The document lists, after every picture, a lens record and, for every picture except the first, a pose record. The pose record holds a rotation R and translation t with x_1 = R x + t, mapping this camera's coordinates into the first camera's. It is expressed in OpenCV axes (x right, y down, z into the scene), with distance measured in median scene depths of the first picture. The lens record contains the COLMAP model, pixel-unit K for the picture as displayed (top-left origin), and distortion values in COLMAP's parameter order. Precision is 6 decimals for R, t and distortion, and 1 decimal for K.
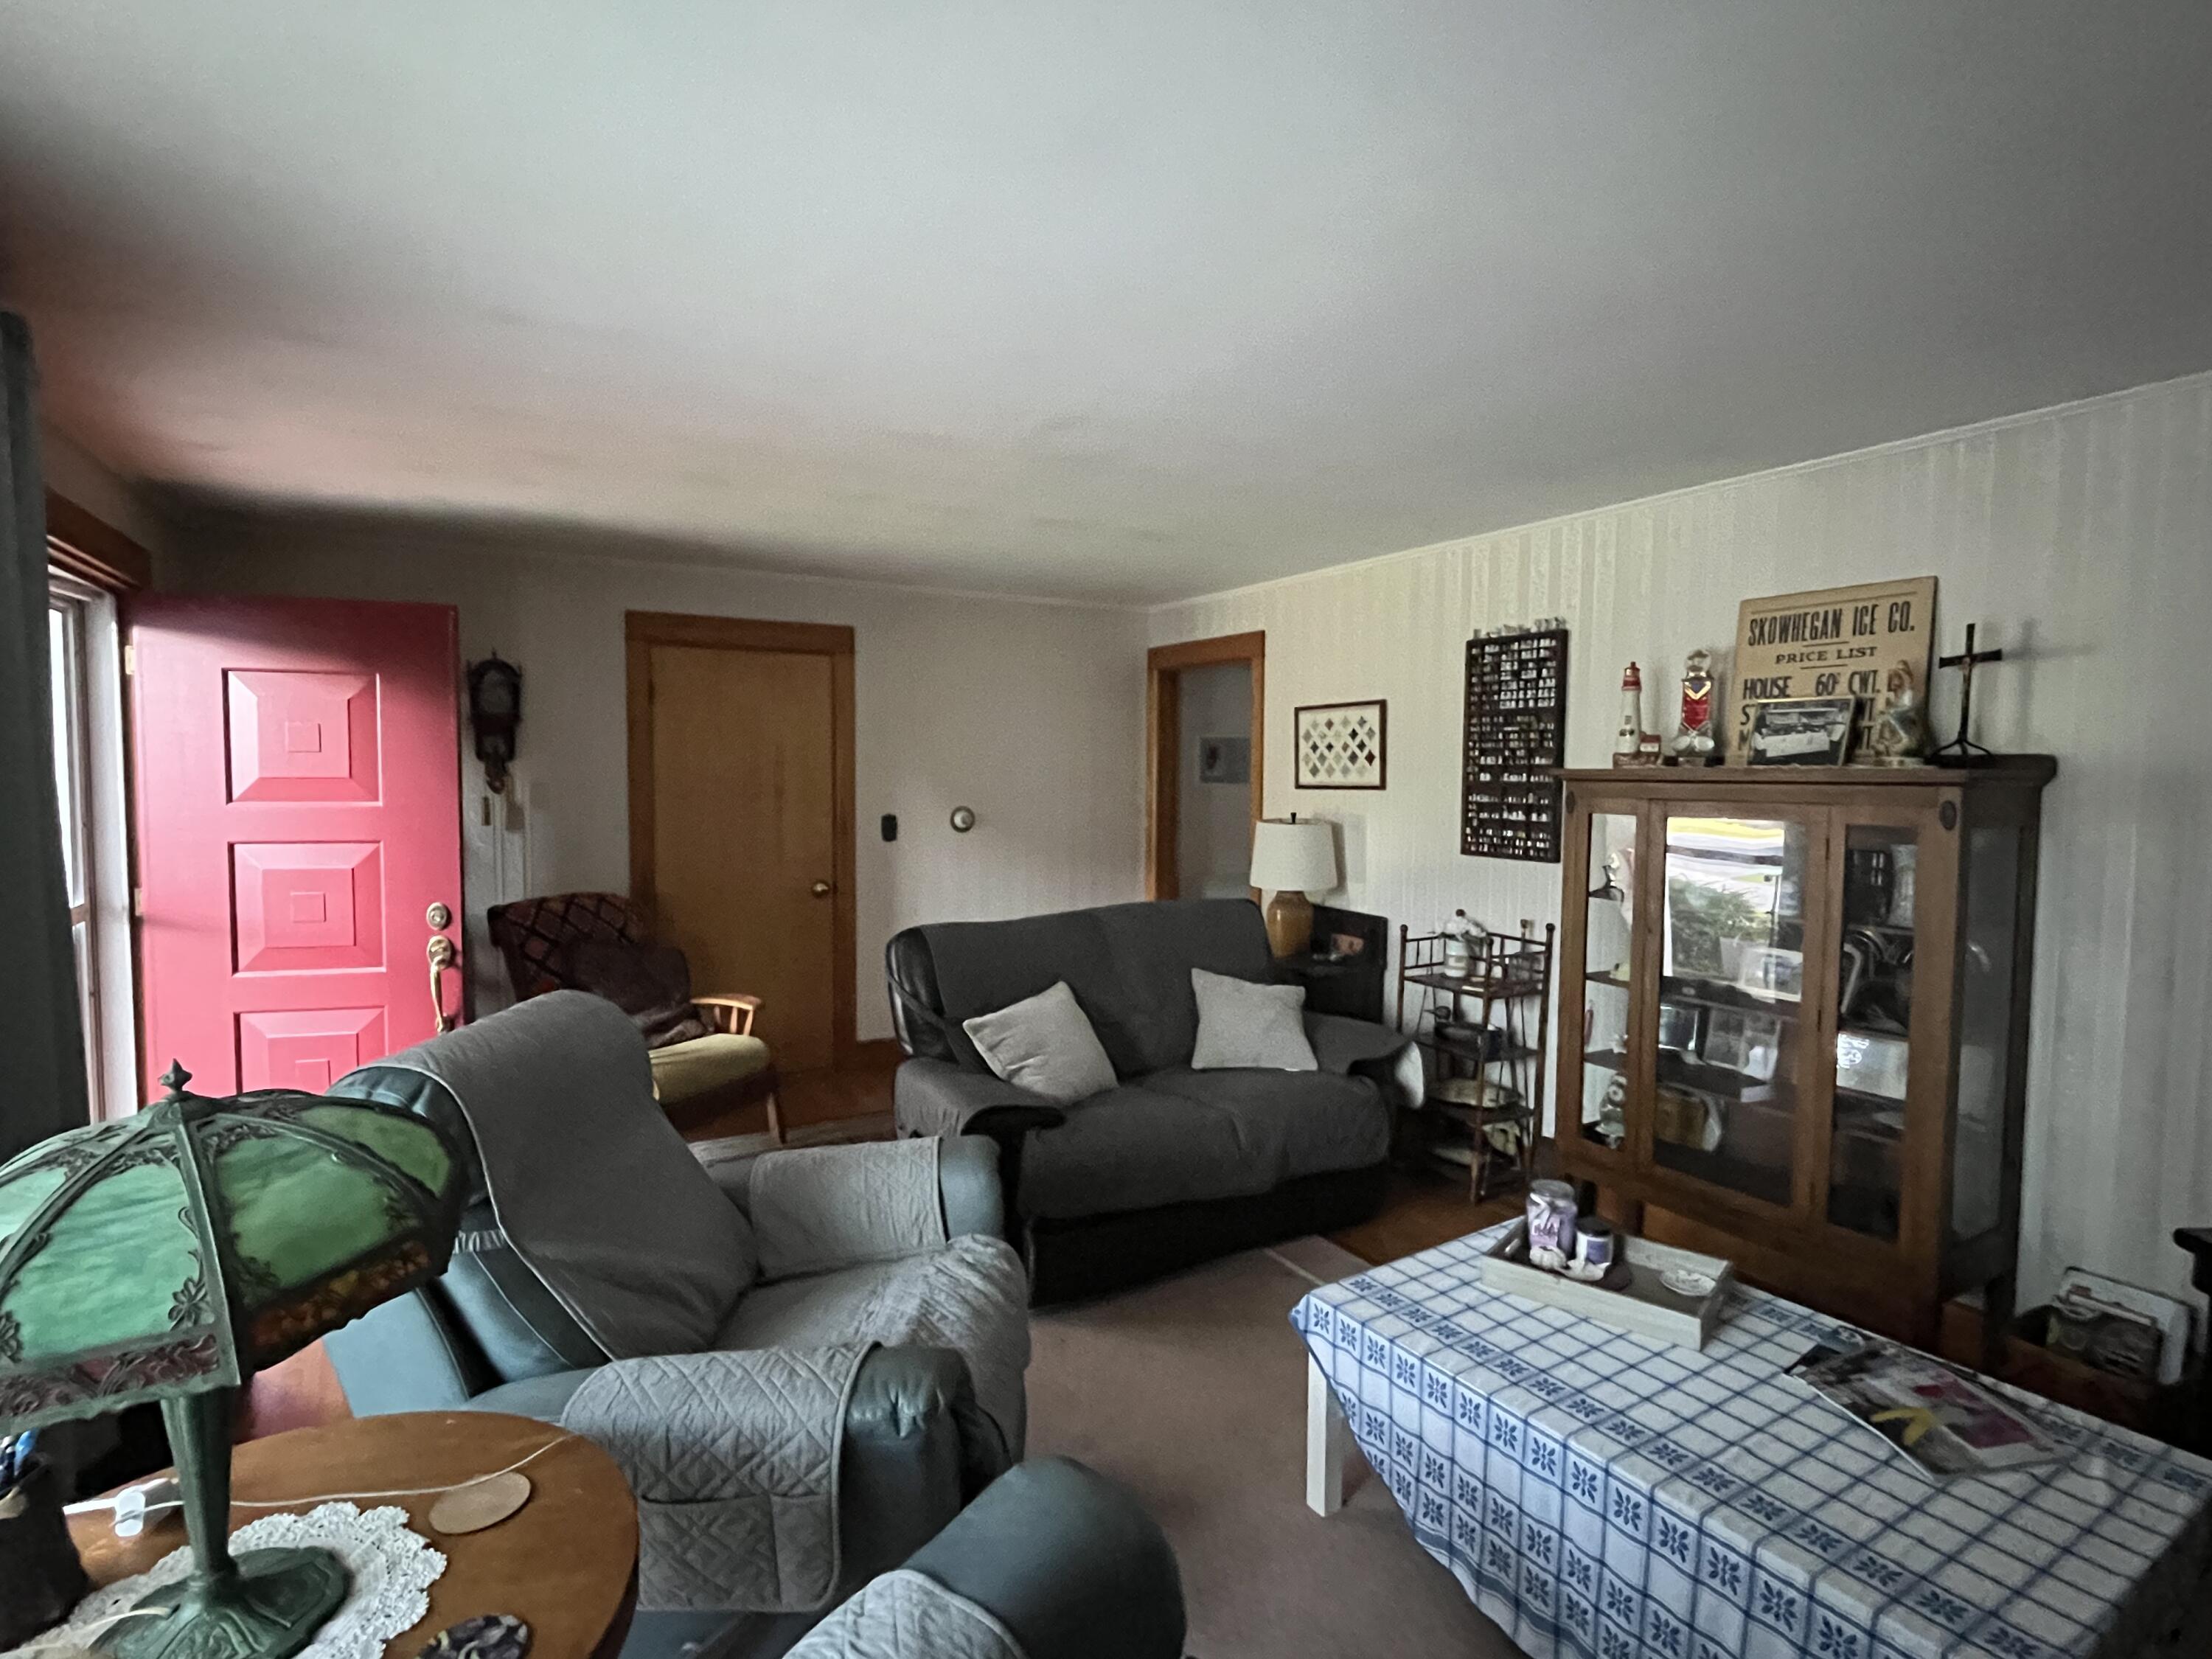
lens RADIAL K [[1082.2, 0, 1104.0], [0, 1082.2, 837.6], [0, 0, 1]] dist [-0.006306, -0.001329]
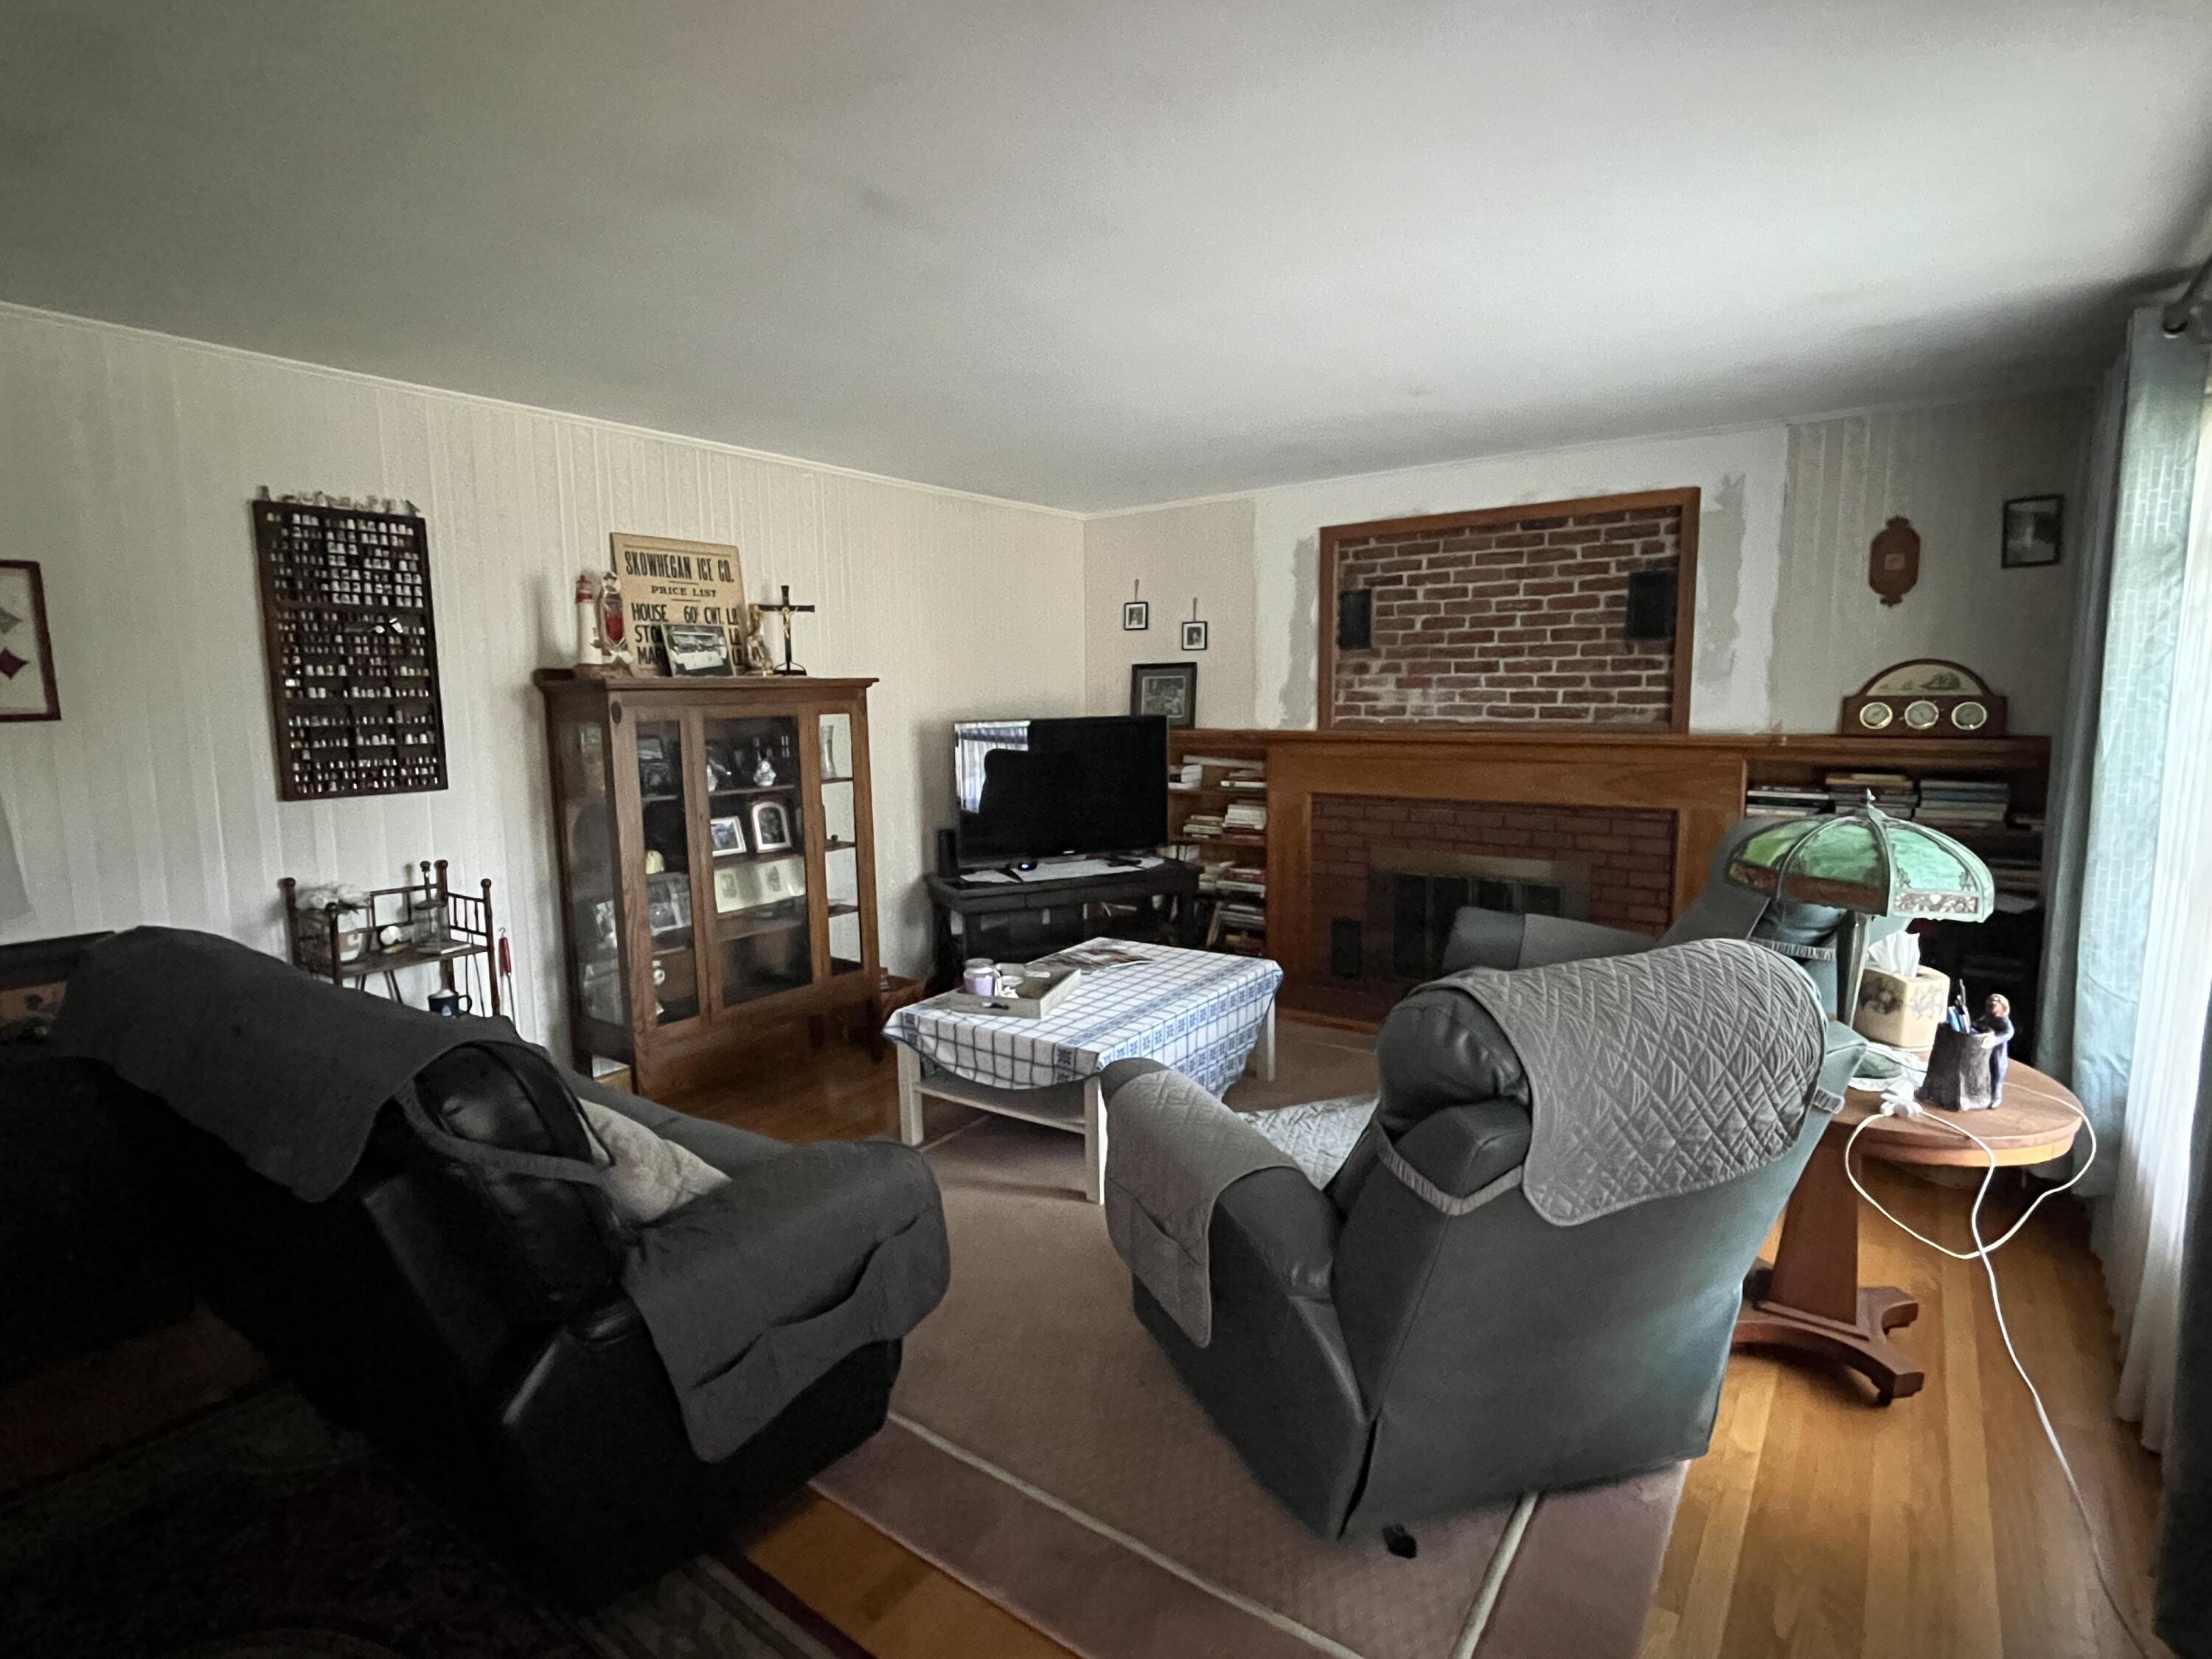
lens RADIAL K [[1082.2, 0, 1107.0], [0, 1082.2, 827.4], [0, 0, 1]] dist [-0.006306, -0.001329]
pose [[-0.395095, -0.114698, 0.911452, -0.585903], [0.071941, 0.985265, 0.155171, -0.042656], [-0.915819, 0.126878, -0.381022, 0.834545]]
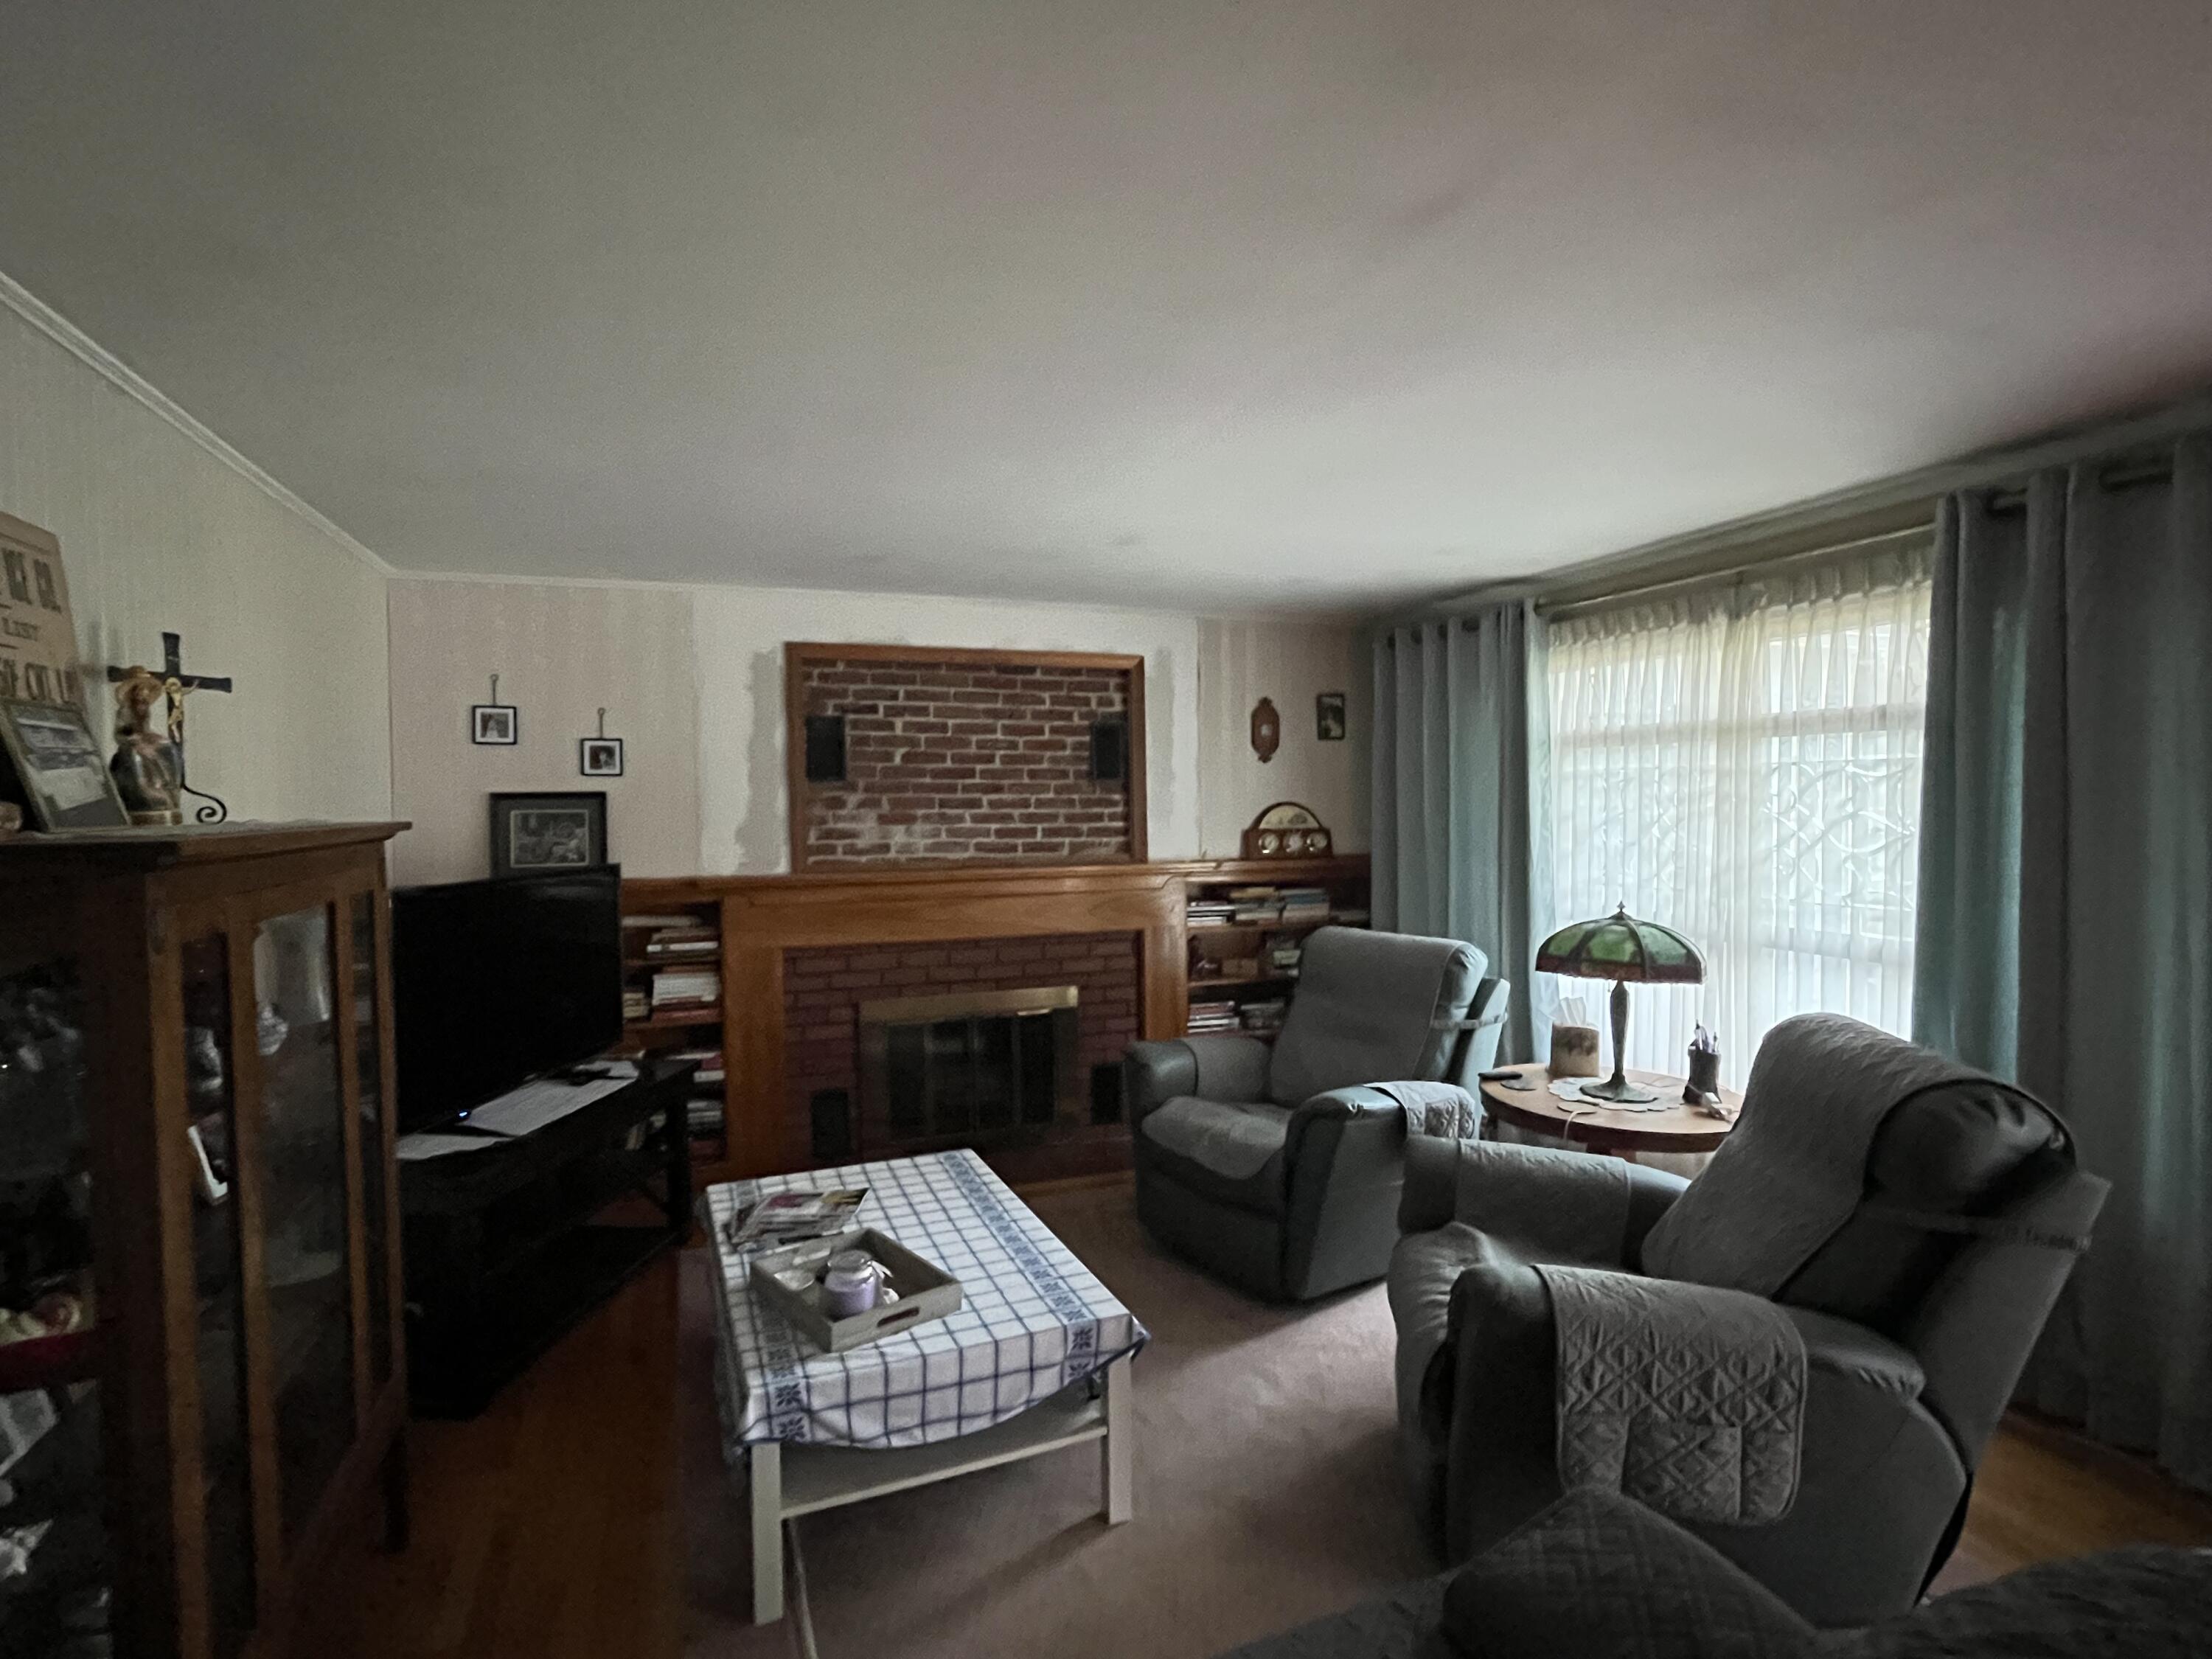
lens RADIAL K [[1082.2, 0, 1090.8], [0, 1082.2, 826.0], [0, 0, 1]] dist [-0.006306, -0.001329]
pose [[-0.983715, -0.001353, 0.179731, 0.021998], [0.015243, 0.995741, 0.090927, -0.084071], [-0.179089, 0.092186, -0.979504, 1.125555]]
